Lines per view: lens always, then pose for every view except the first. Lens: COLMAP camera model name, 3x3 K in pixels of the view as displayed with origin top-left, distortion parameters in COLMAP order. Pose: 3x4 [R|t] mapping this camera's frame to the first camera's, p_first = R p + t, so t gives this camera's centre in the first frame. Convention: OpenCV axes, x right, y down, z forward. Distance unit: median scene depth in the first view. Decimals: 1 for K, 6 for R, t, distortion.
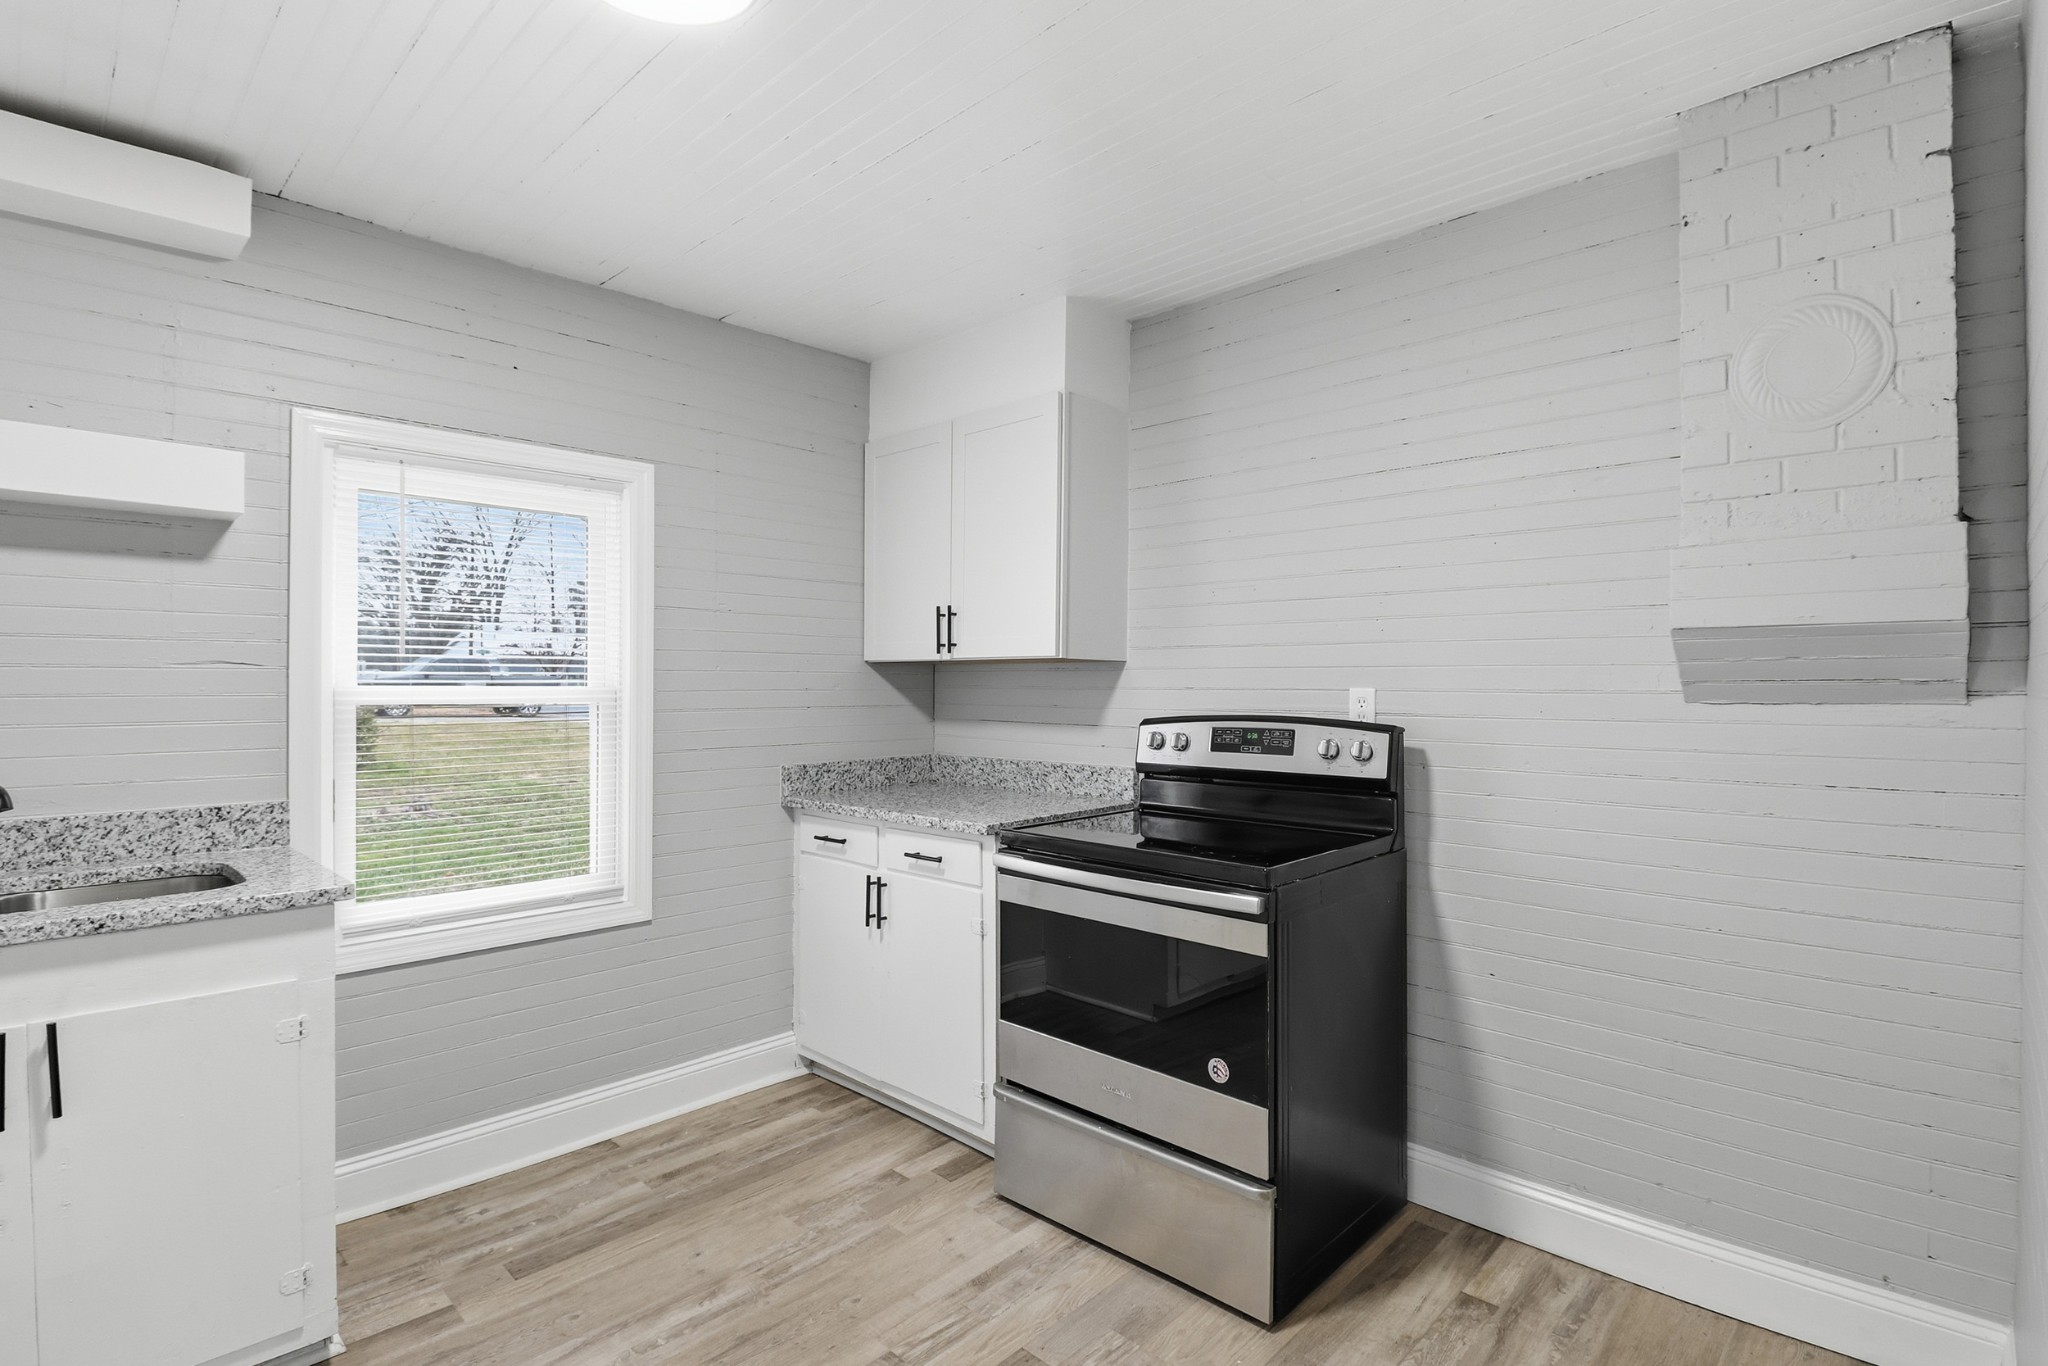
lens RADIAL K [[1001.8, 0, 1028.3], [0, 1001.8, 682.0], [0, 0, 1]] dist [0.000748, -0.003151]
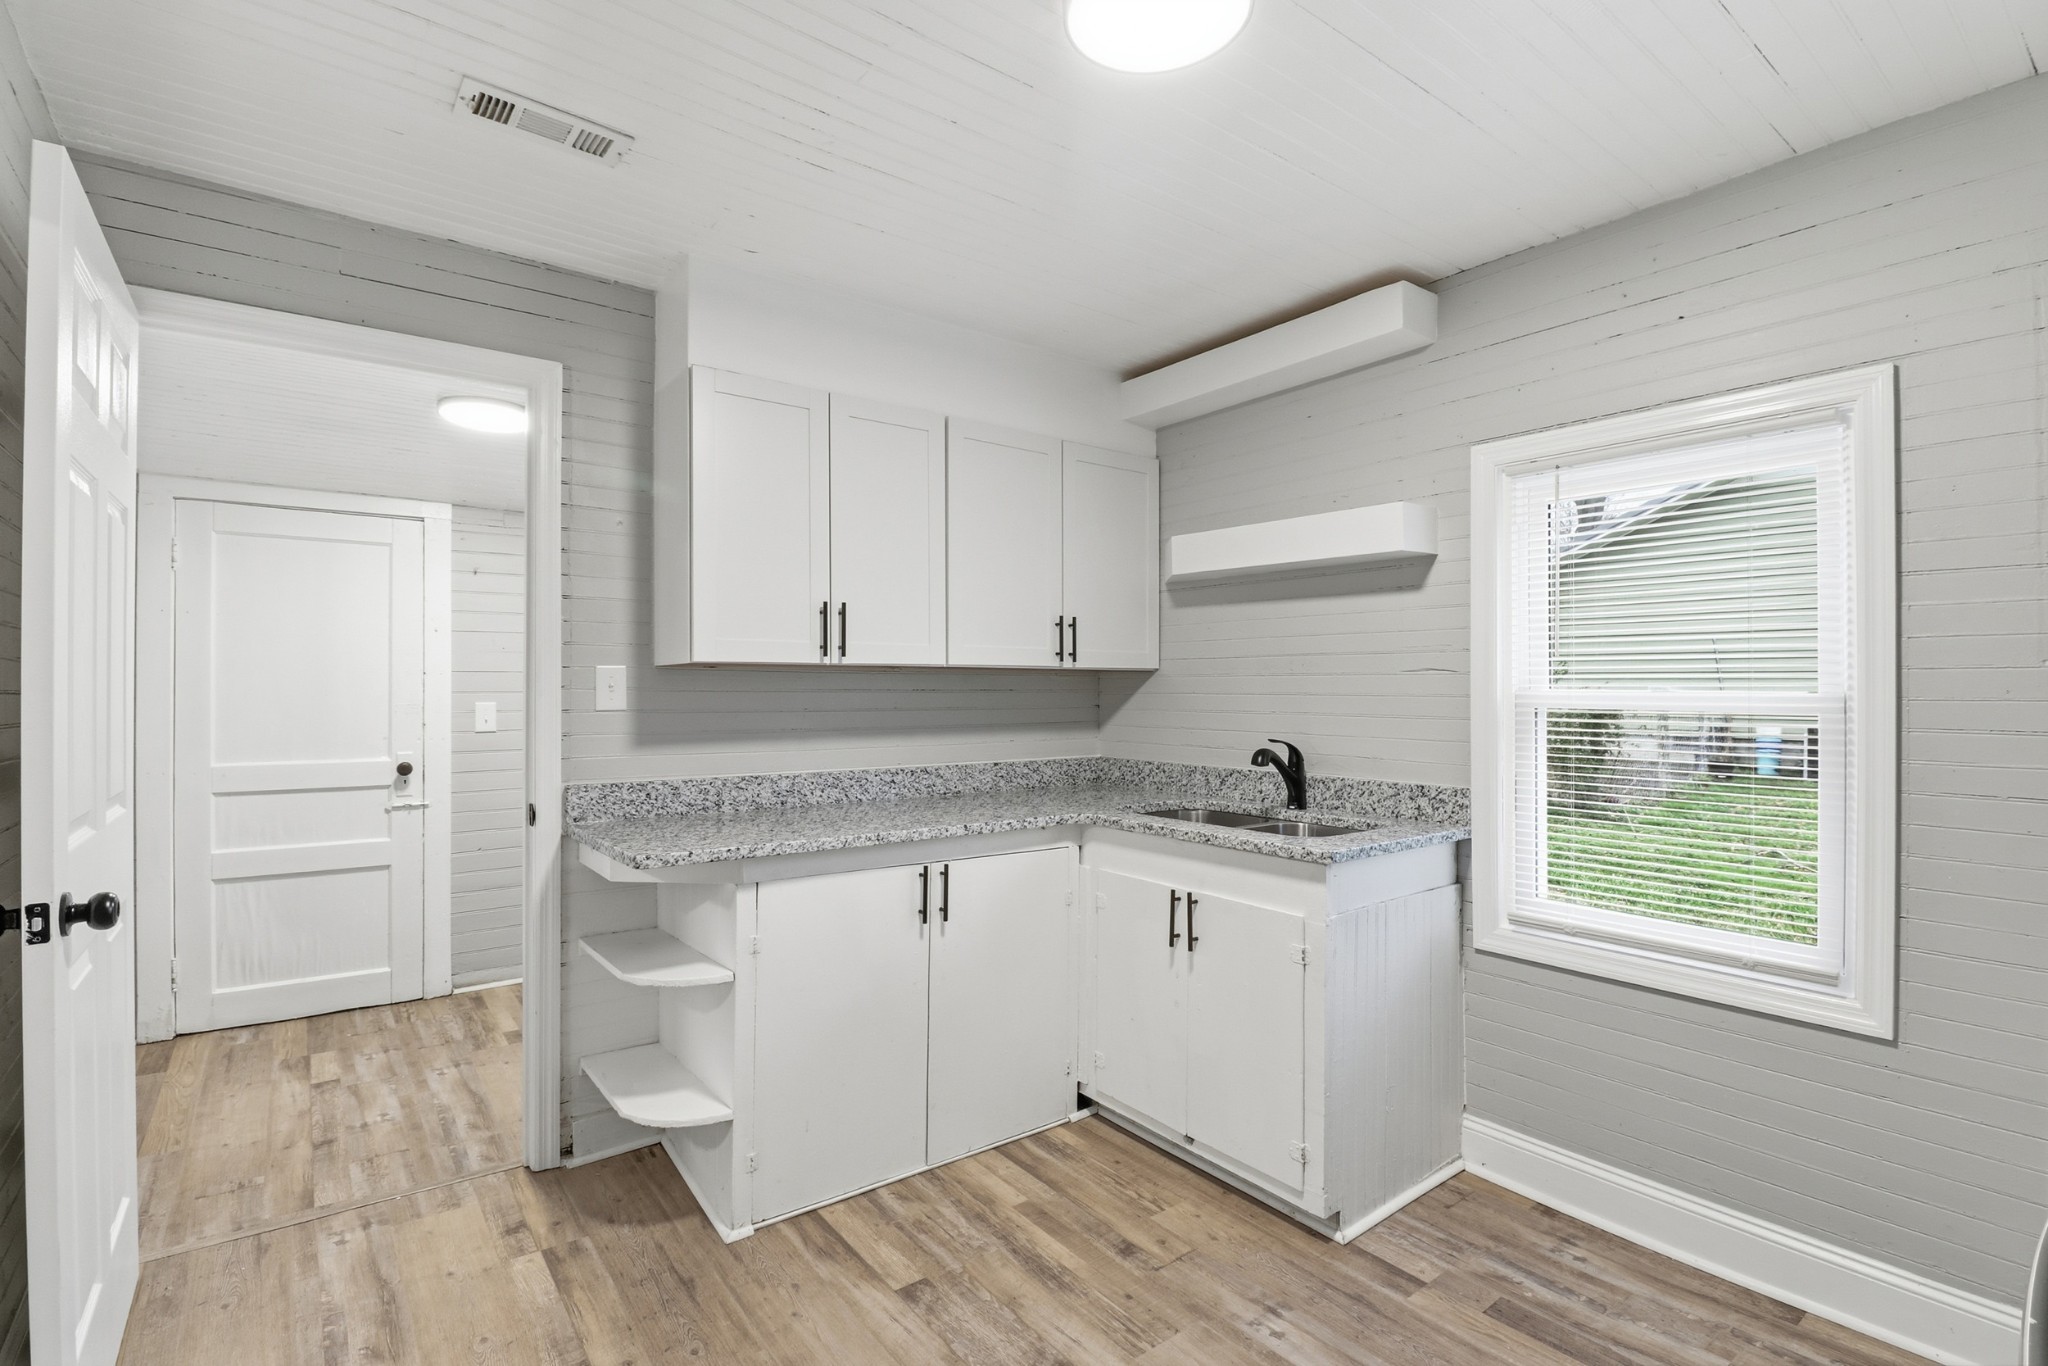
lens RADIAL K [[1001.8, 0, 1068.1], [0, 1001.8, 669.0], [0, 0, 1]] dist [0.000748, -0.003151]
pose [[-0.118073, -0.015728, -0.992880, 0.474814], [-0.003048, 0.999876, -0.015476, 0.000623], [0.993000, 0.001199, -0.118106, 0.695883]]
